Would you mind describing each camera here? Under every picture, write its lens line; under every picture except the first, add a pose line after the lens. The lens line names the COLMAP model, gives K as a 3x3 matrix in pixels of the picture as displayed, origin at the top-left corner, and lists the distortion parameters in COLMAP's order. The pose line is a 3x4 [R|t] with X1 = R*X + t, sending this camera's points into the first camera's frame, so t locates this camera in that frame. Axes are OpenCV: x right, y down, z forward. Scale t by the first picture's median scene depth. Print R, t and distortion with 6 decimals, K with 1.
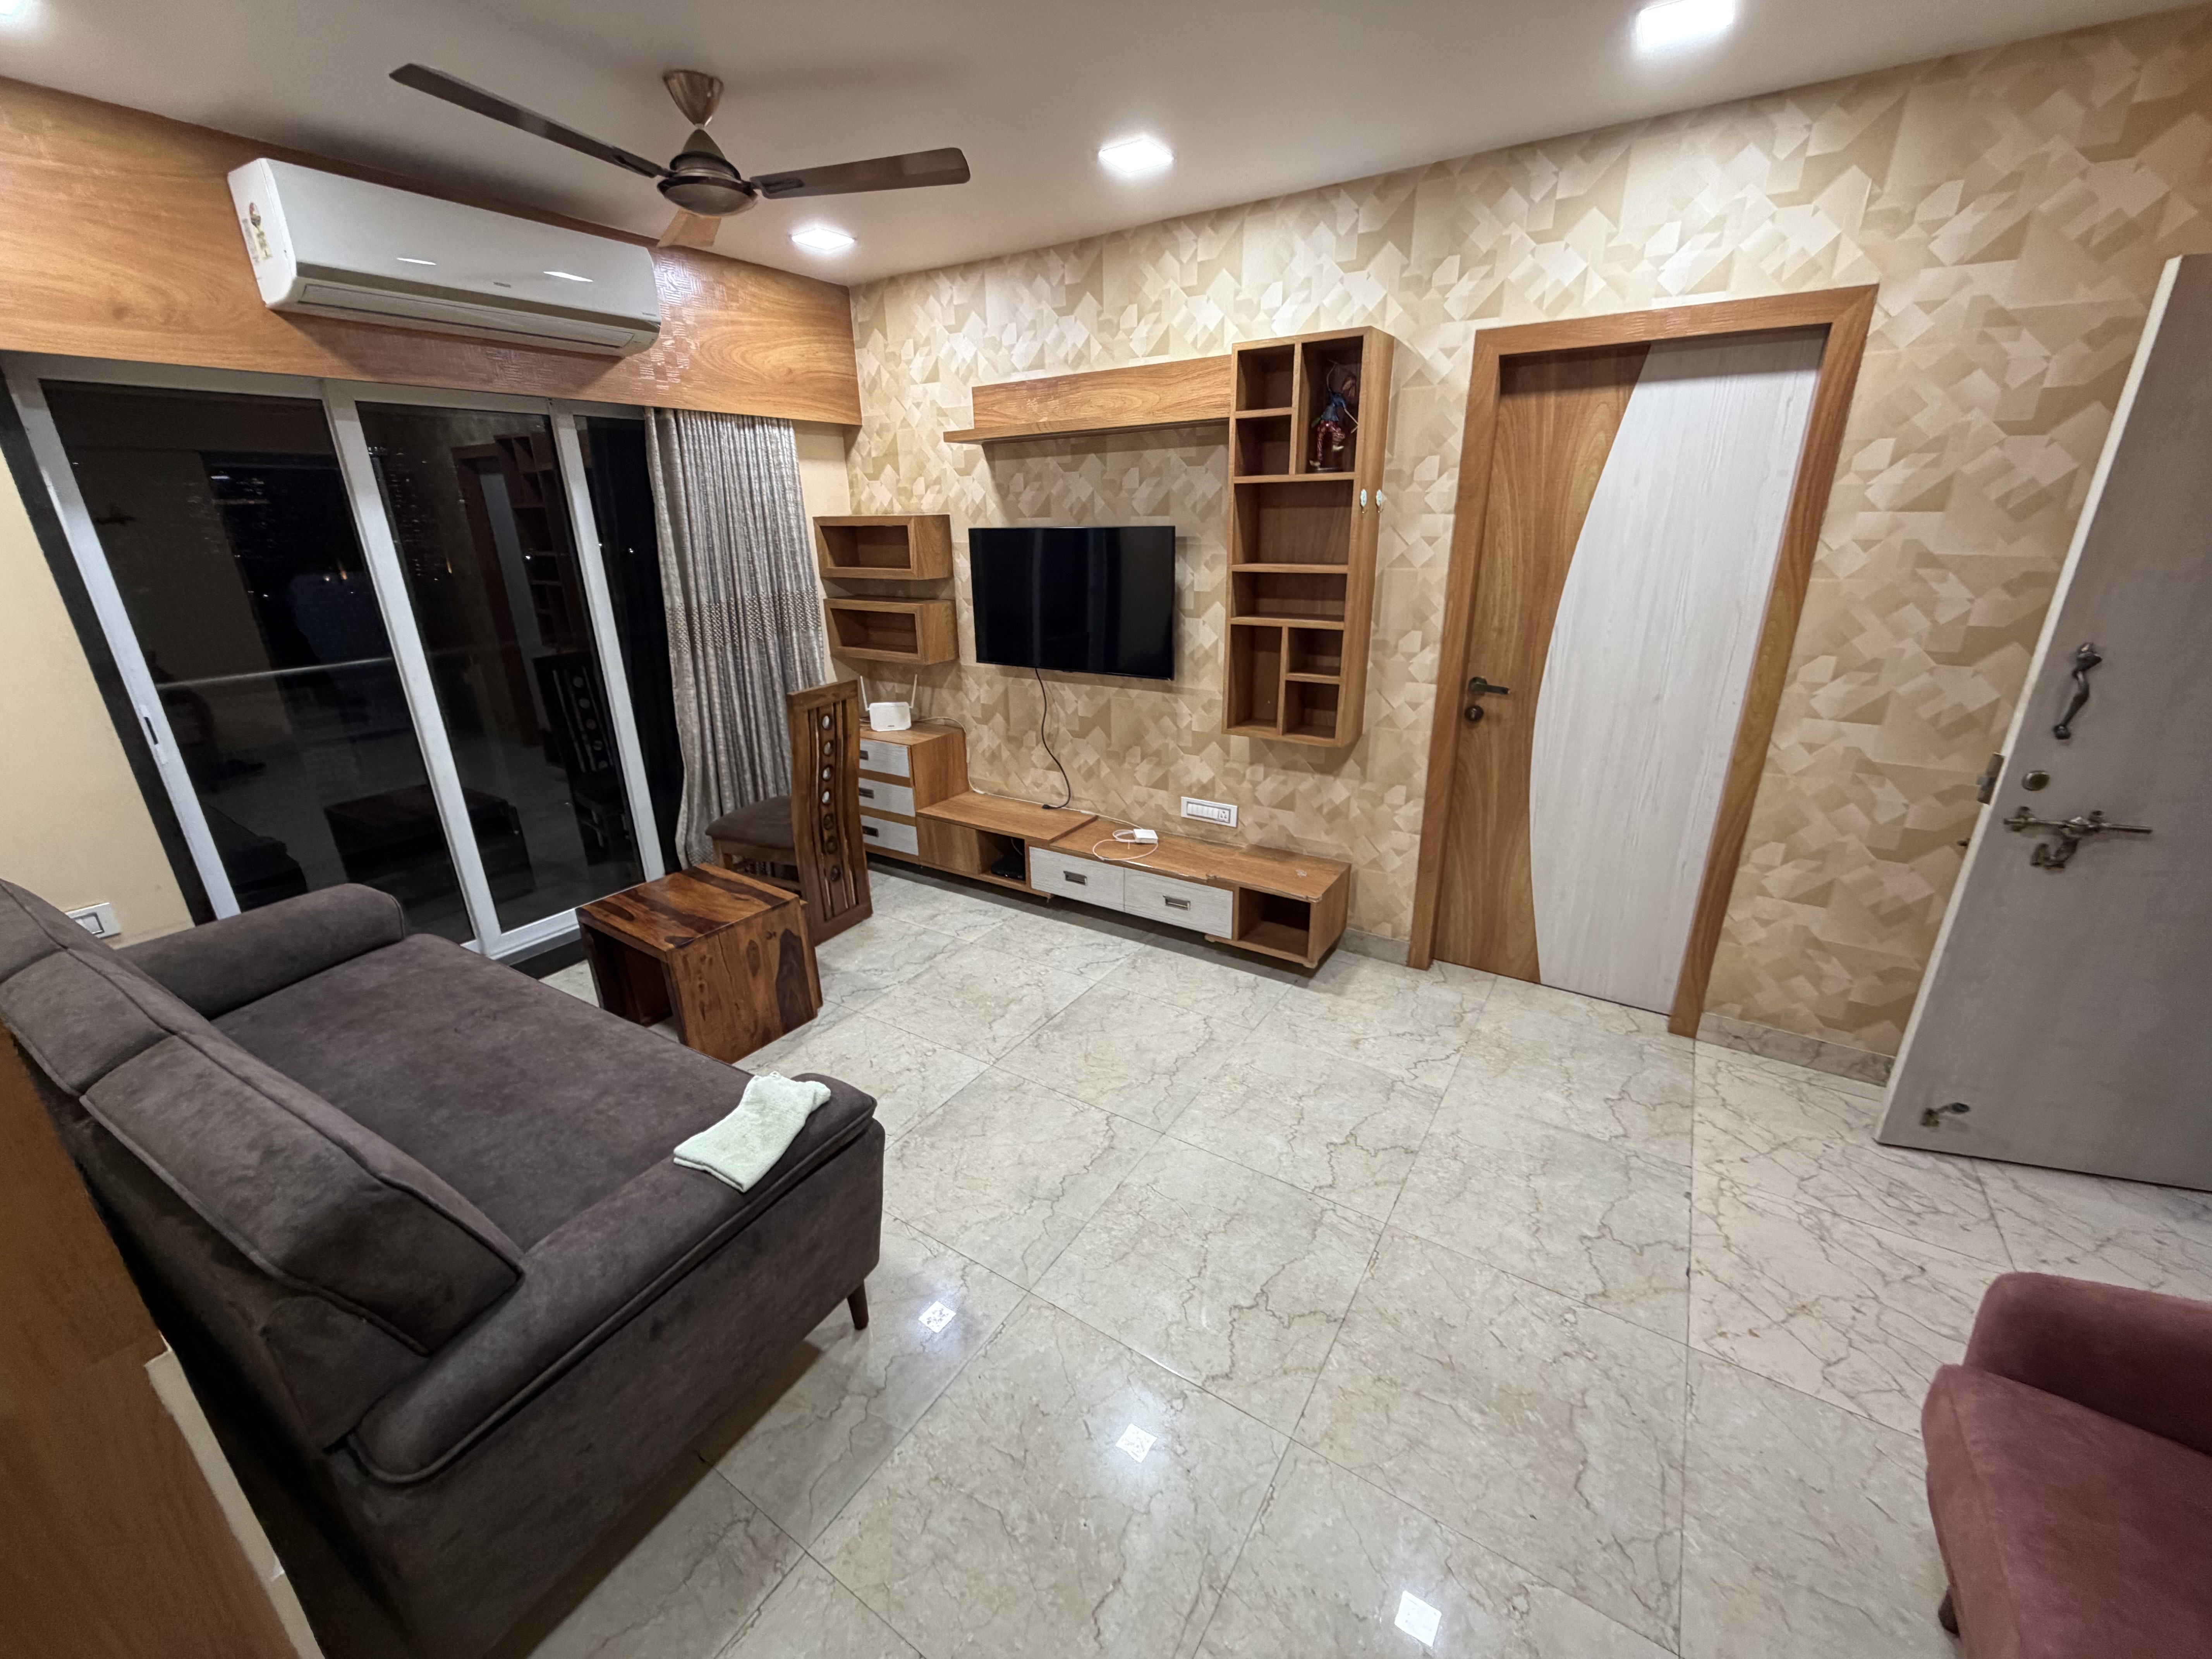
lens RADIAL K [[887.4, 0, 1104.9], [0, 887.4, 830.6], [0, 0, 1]] dist [-0.003961, 0.000652]
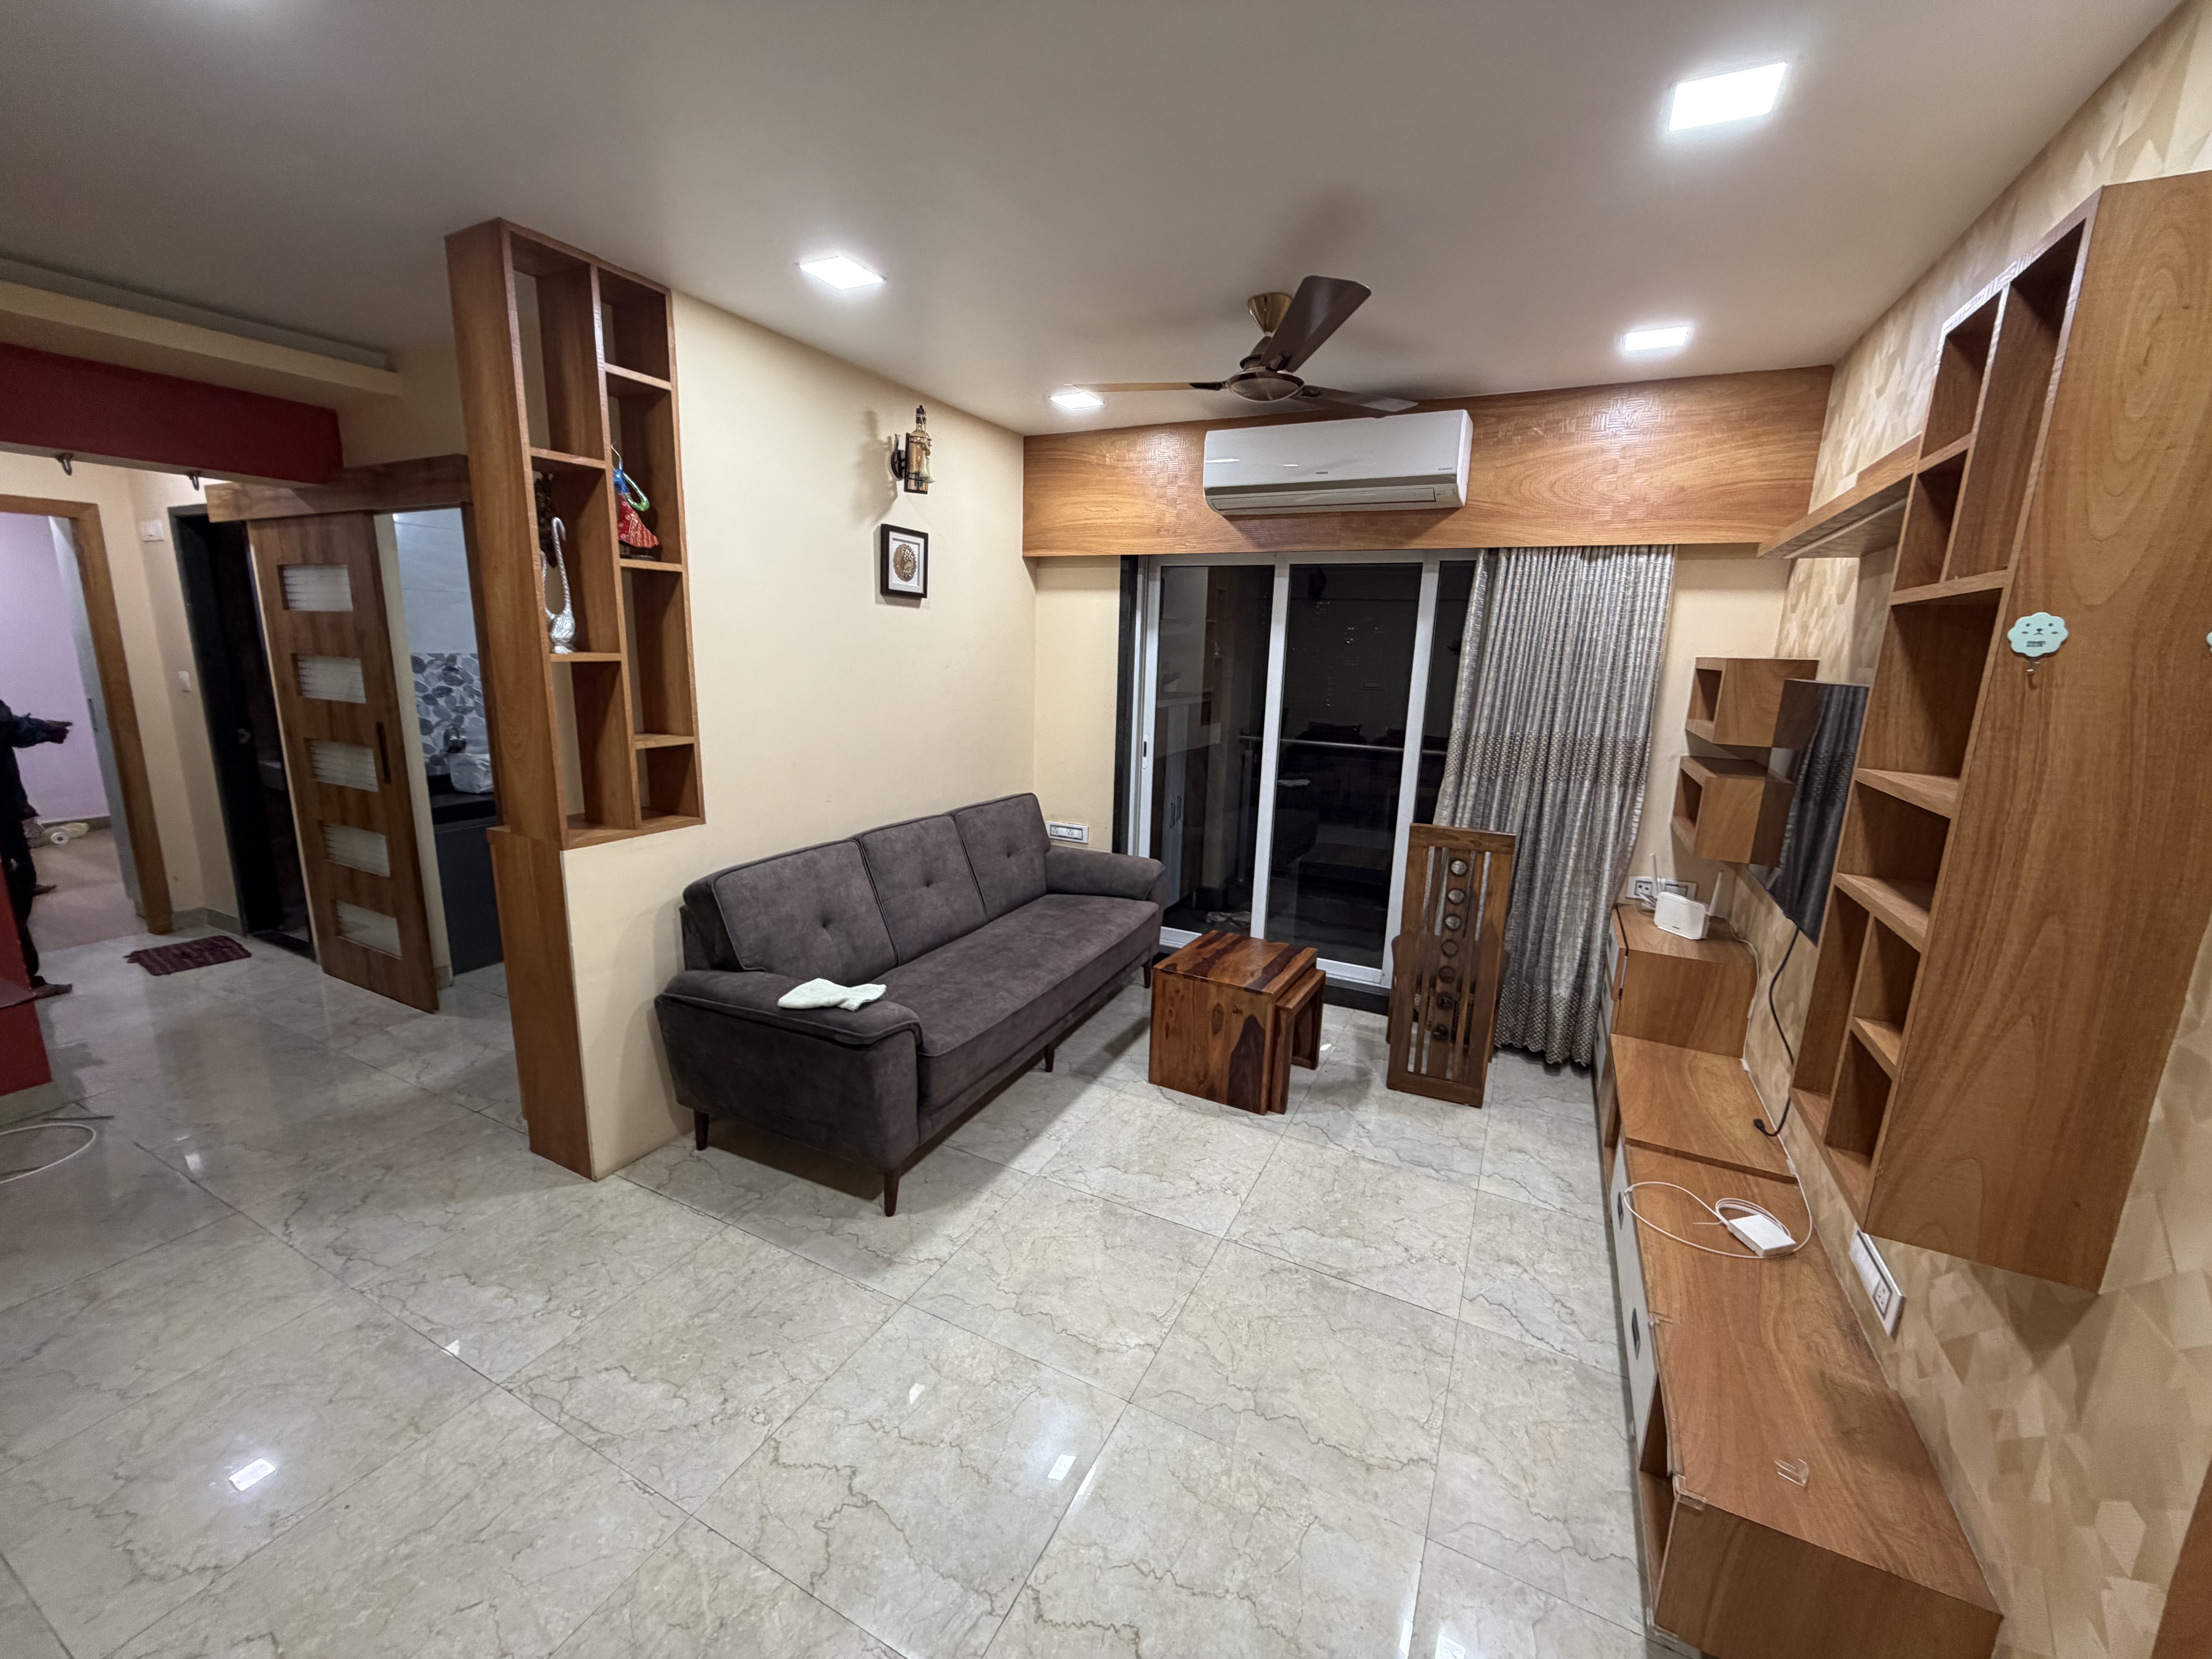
lens RADIAL K [[887.4, 0, 1104.9], [0, 887.4, 831.6], [0, 0, 1]] dist [-0.003961, 0.000652]
pose [[0.091737, 0.223951, -0.970273, 0.573783], [-0.365826, 0.913826, 0.176335, -0.200767], [0.926151, 0.338775, 0.165758, 0.548953]]
